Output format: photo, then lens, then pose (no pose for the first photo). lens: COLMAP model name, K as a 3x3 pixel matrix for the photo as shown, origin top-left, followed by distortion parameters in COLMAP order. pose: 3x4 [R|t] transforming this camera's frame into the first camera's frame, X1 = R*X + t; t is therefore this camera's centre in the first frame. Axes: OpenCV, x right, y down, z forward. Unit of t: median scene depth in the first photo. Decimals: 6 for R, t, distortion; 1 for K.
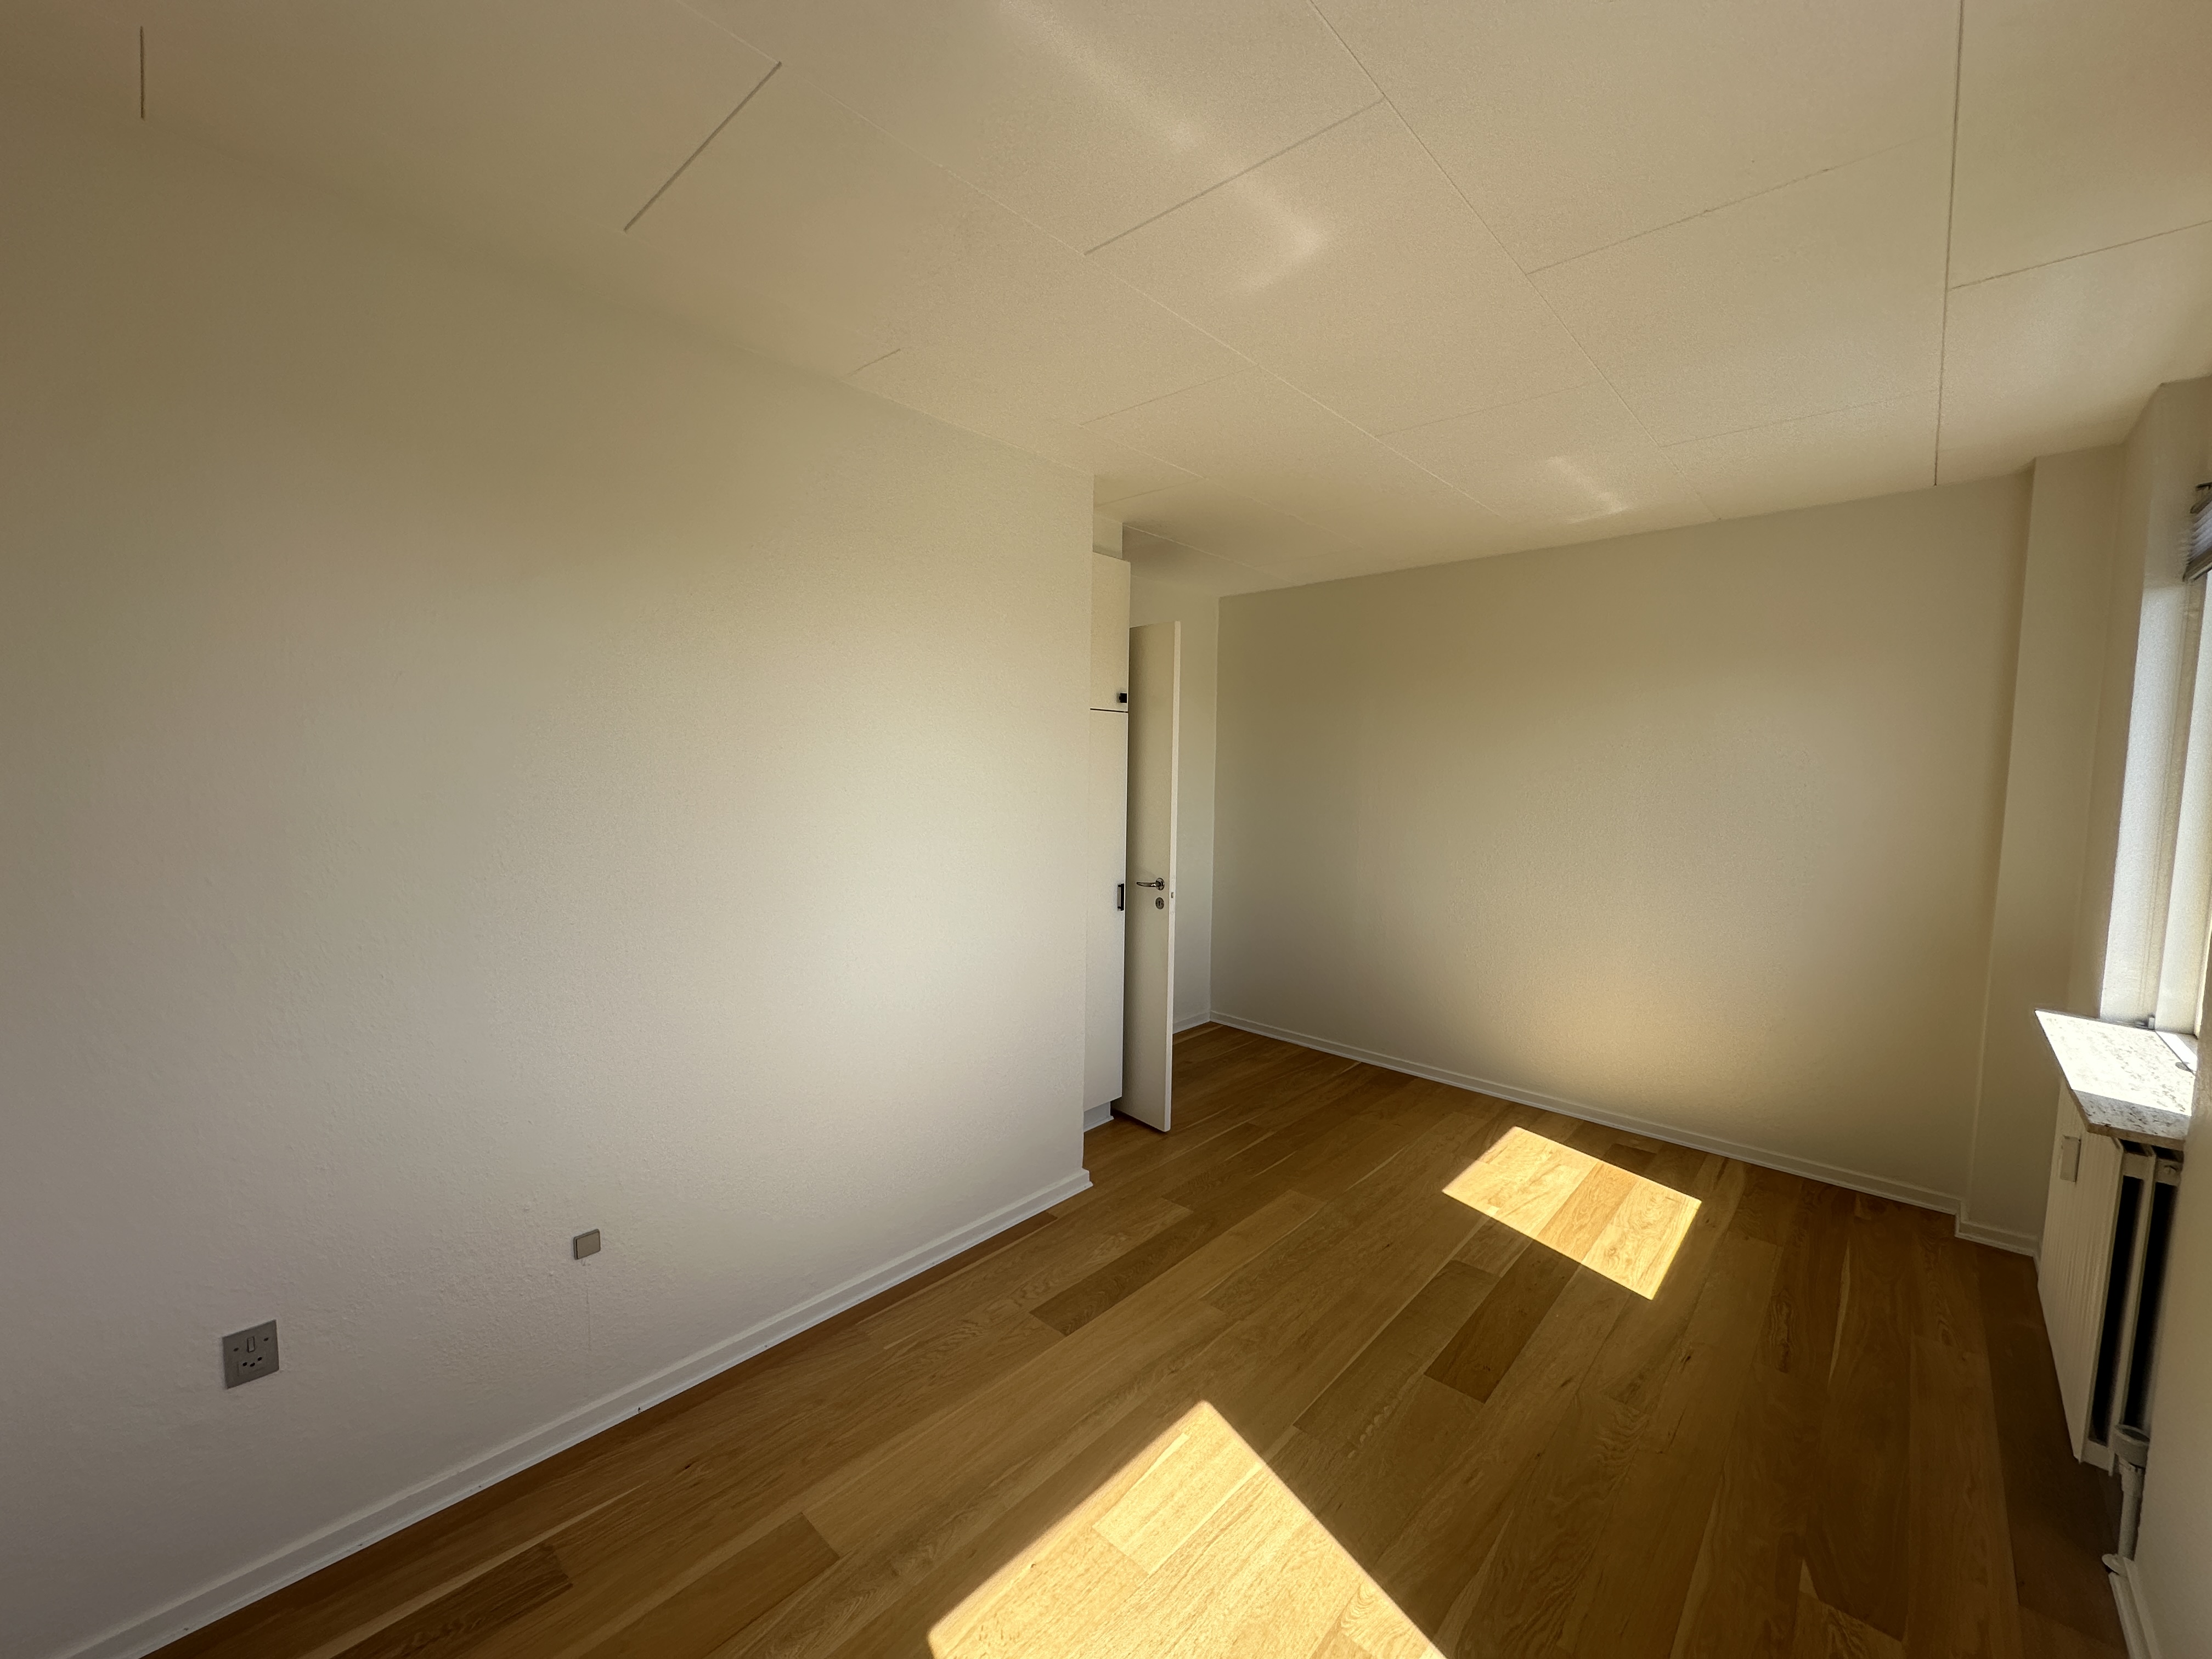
lens RADIAL K [[879.8, 0, 1111.0], [0, 879.8, 838.8], [0, 0, 1]] dist [-0.001750, -0.000030]
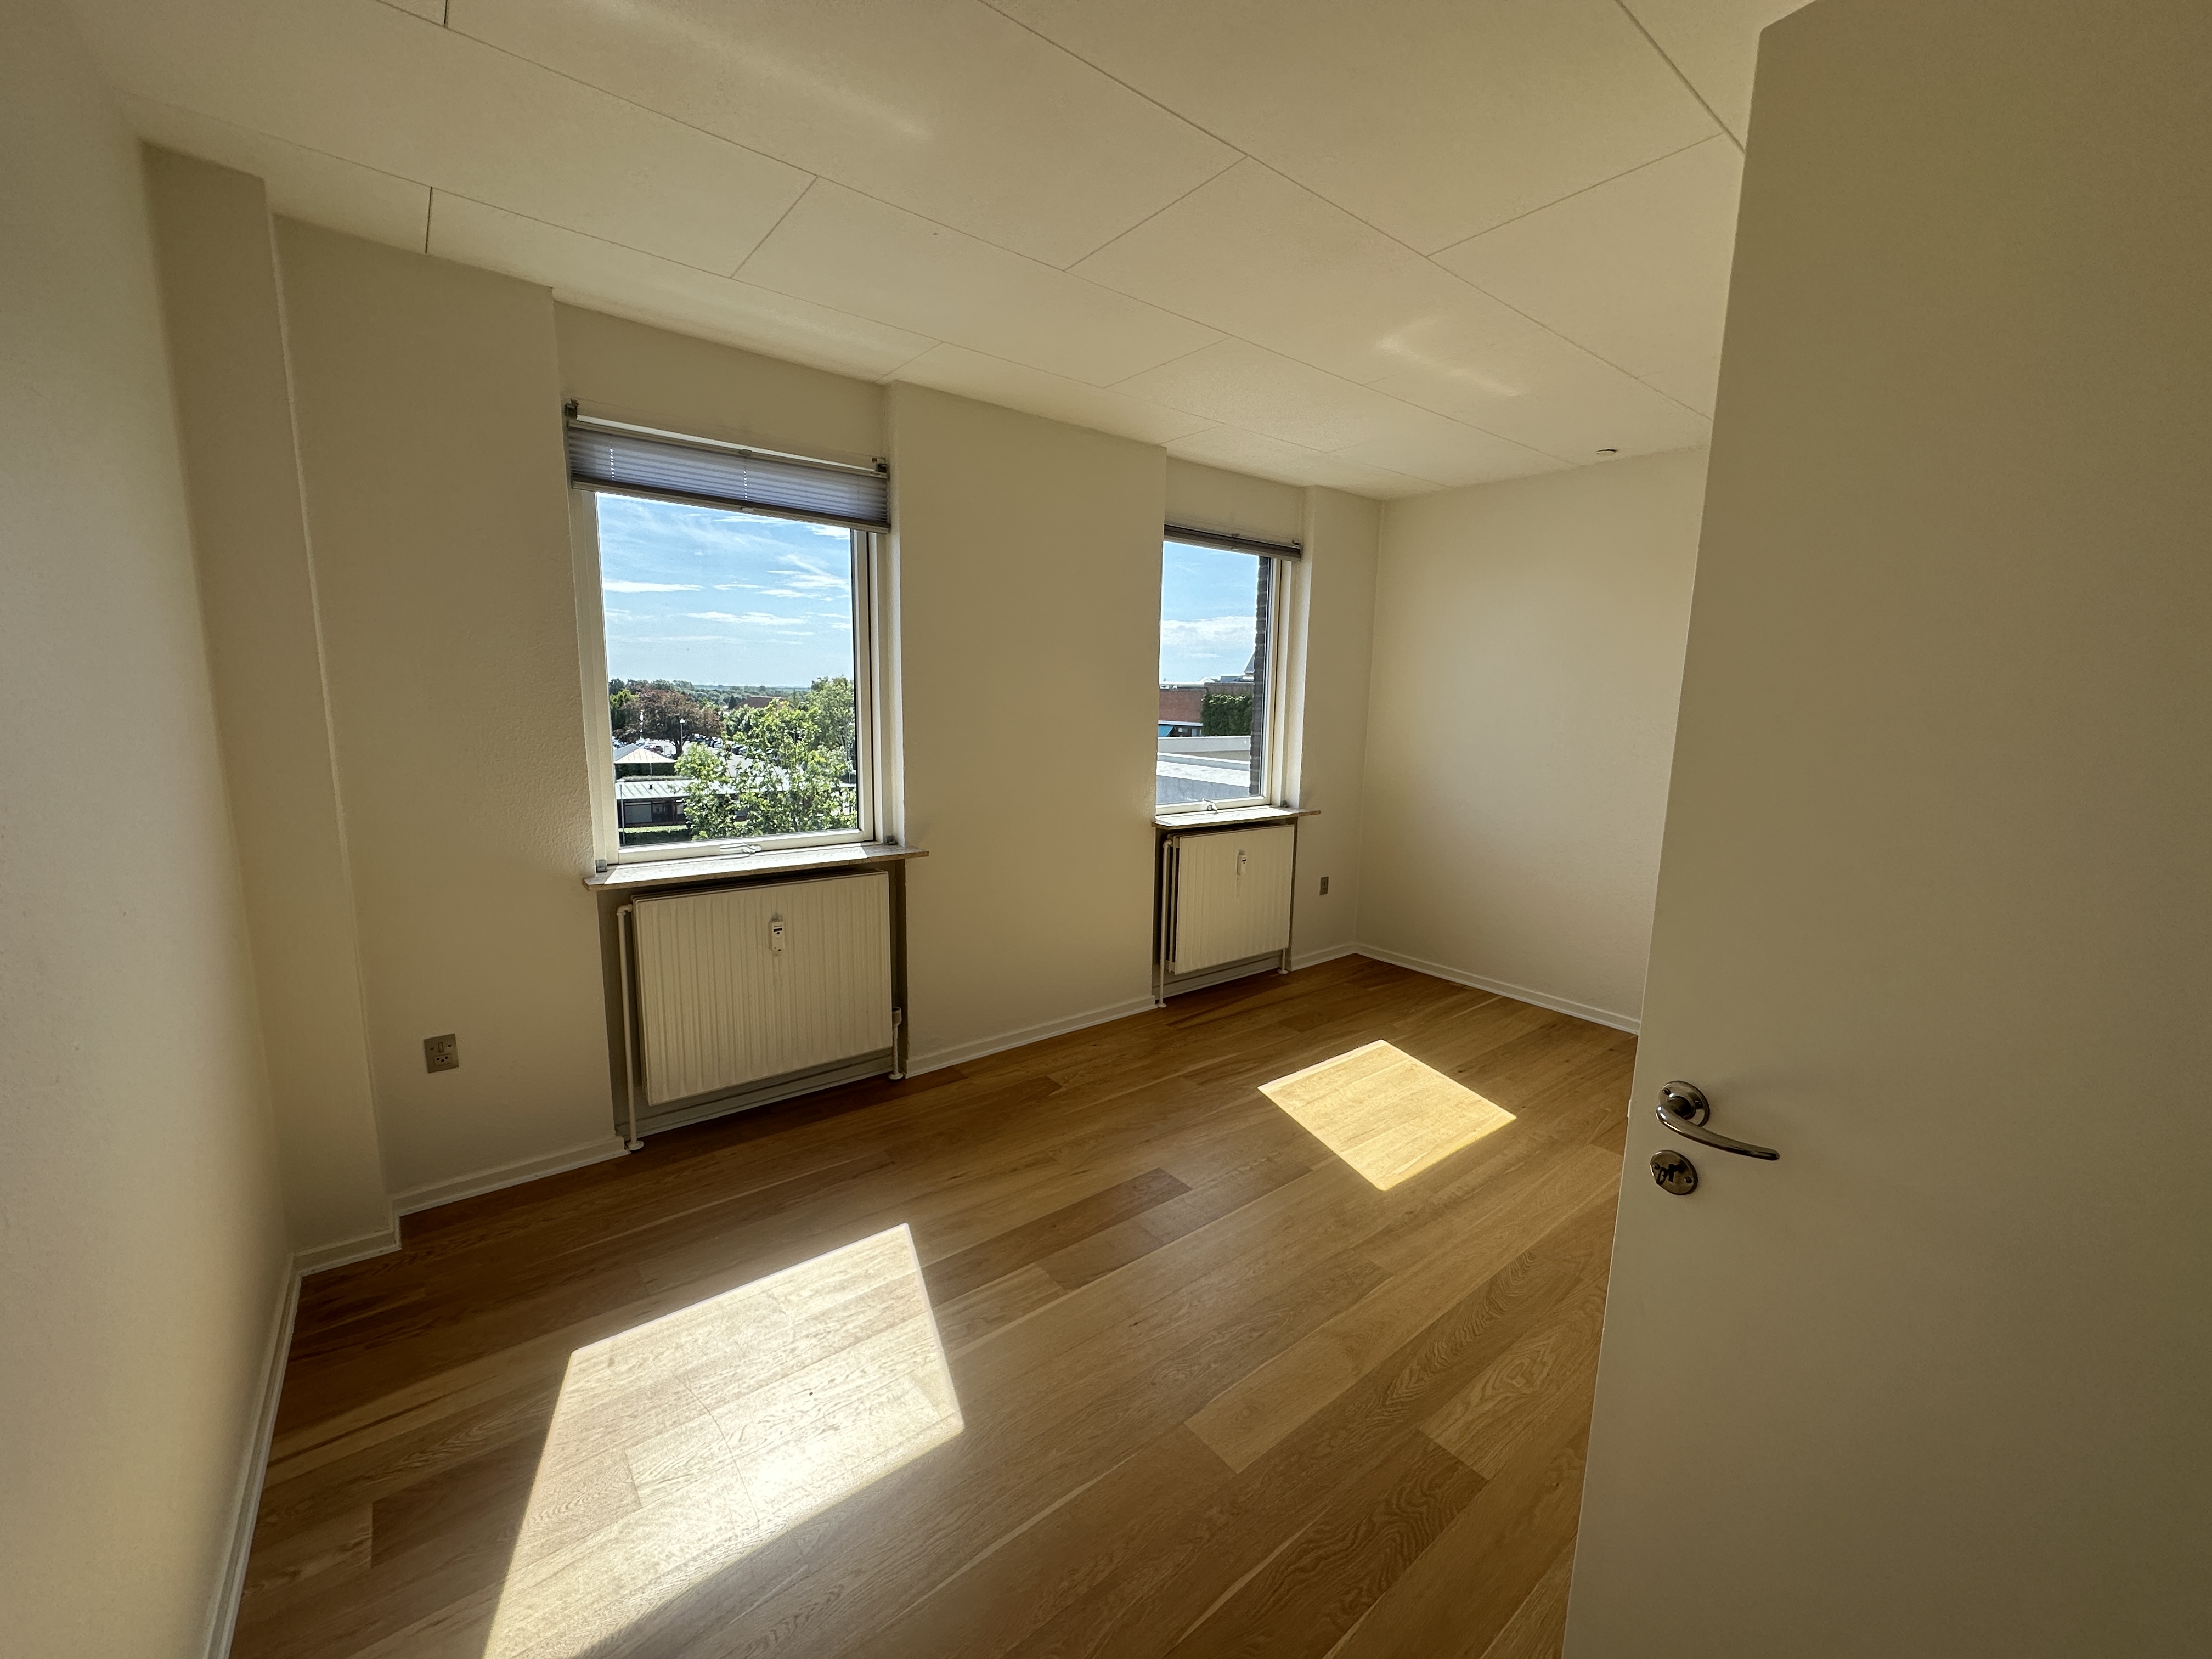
lens RADIAL K [[879.8, 0, 1095.4], [0, 879.8, 833.4], [0, 0, 1]] dist [-0.001750, -0.000030]
pose [[-0.985944, -0.056952, 0.157071, 0.242451], [-0.018616, 0.971703, 0.235472, -0.103709], [-0.166037, 0.229238, -0.959105, 1.532847]]
